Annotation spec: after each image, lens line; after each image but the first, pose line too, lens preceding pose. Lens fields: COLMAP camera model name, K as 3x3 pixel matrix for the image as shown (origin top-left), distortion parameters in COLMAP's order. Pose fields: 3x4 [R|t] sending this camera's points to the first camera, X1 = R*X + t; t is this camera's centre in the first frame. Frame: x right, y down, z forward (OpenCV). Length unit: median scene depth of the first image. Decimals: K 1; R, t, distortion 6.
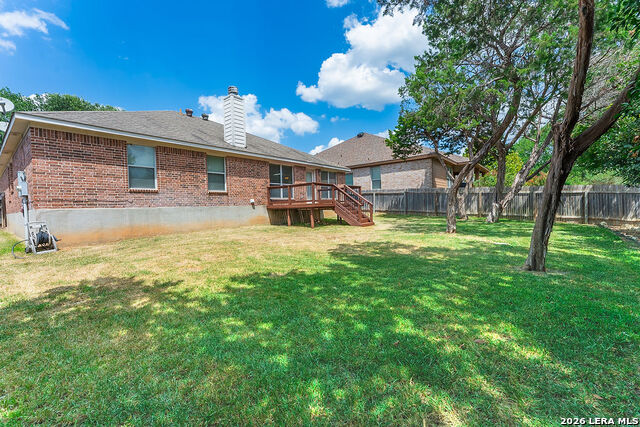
lens RADIAL K [[262.5, 0, 320.0], [0, 262.5, 213.5], [0, 0, 1]] dist [0.000315, 0.000018]
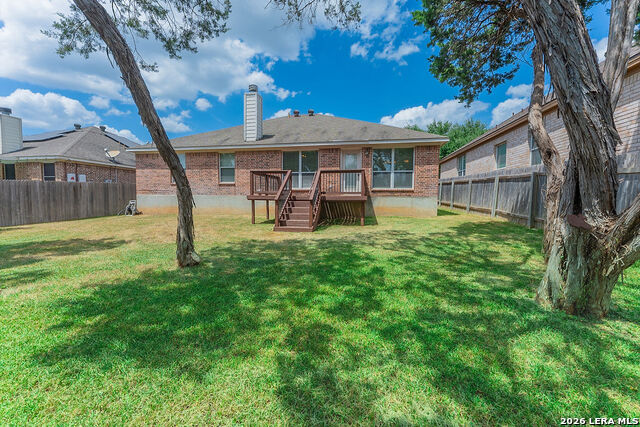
lens RADIAL K [[262.5, 0, 320.0], [0, 262.5, 213.5], [0, 0, 1]] dist [0.000315, 0.000018]
pose [[0.462350, 0.084629, -0.882650, 0.798796], [-0.046814, 0.996376, 0.071012, -0.045413], [0.885461, 0.008488, 0.464636, 0.743781]]
